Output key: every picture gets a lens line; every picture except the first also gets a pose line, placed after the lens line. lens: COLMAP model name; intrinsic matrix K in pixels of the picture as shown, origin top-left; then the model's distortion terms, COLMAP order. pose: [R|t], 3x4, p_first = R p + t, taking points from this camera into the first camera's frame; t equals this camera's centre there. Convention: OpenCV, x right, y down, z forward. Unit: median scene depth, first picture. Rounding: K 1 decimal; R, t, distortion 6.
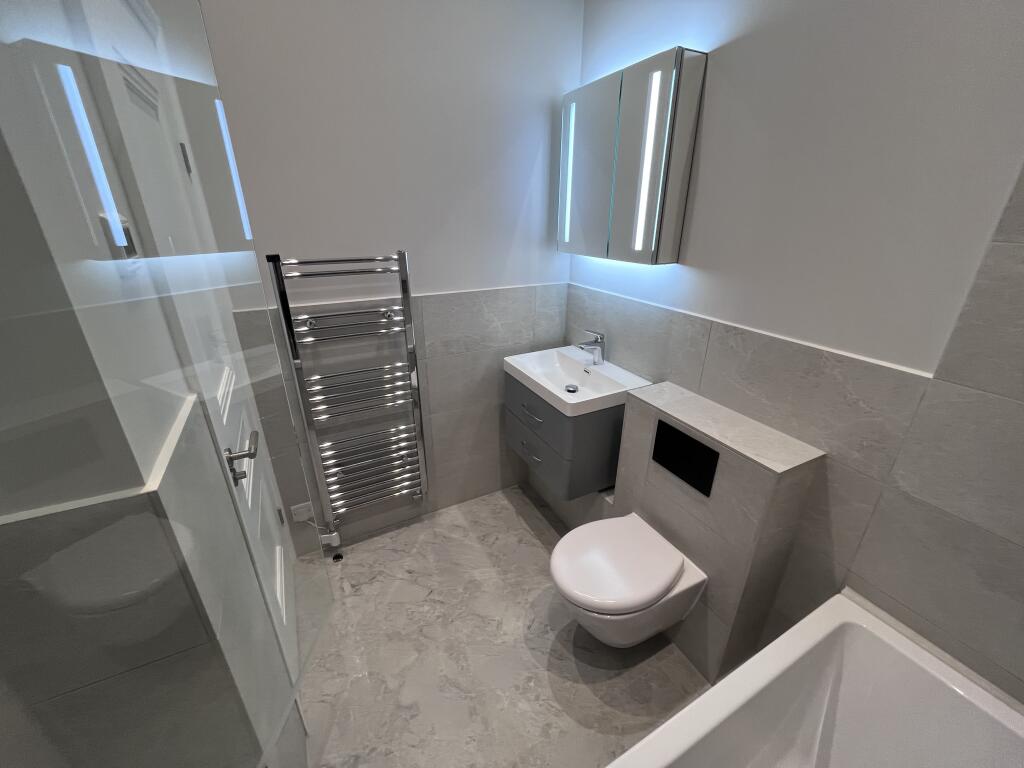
lens RADIAL K [[417.9, 0, 516.7], [0, 417.9, 385.4], [0, 0, 1]] dist [-0.001362, -0.000204]
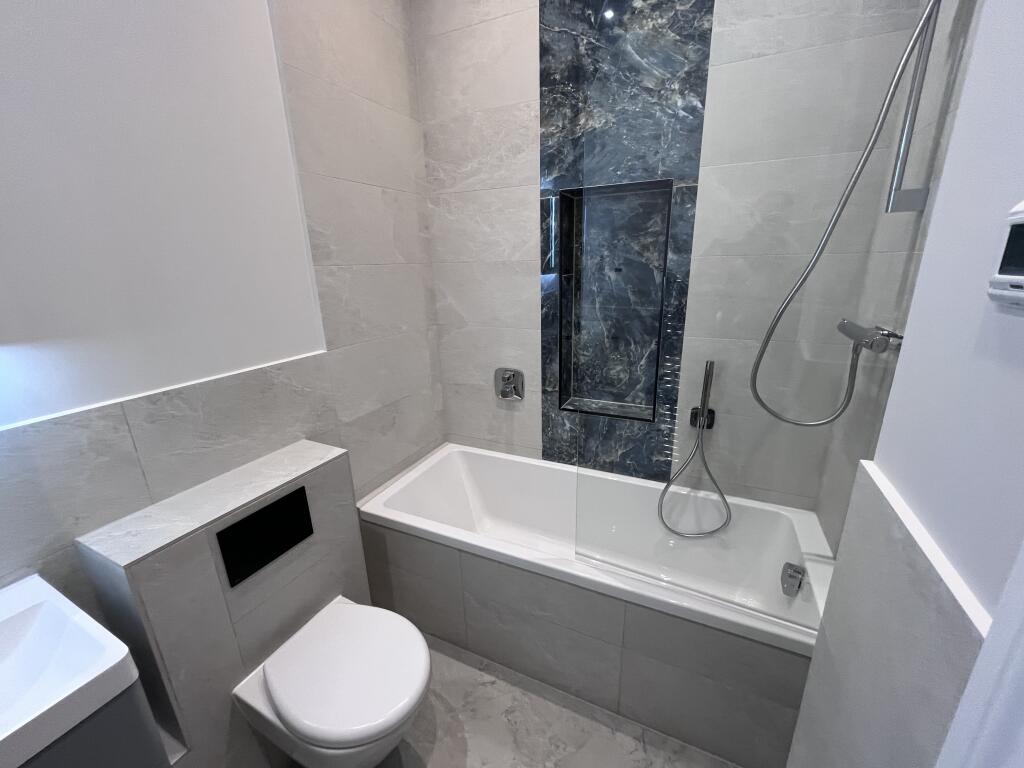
lens RADIAL K [[417.9, 0, 514.8], [0, 417.9, 381.6], [0, 0, 1]] dist [-0.001362, -0.000204]
pose [[-0.591561, -0.220632, 0.775485, -0.485263], [0.333495, 0.808734, 0.484490, -0.325589], [-0.734055, 0.545226, -0.404836, 0.846426]]
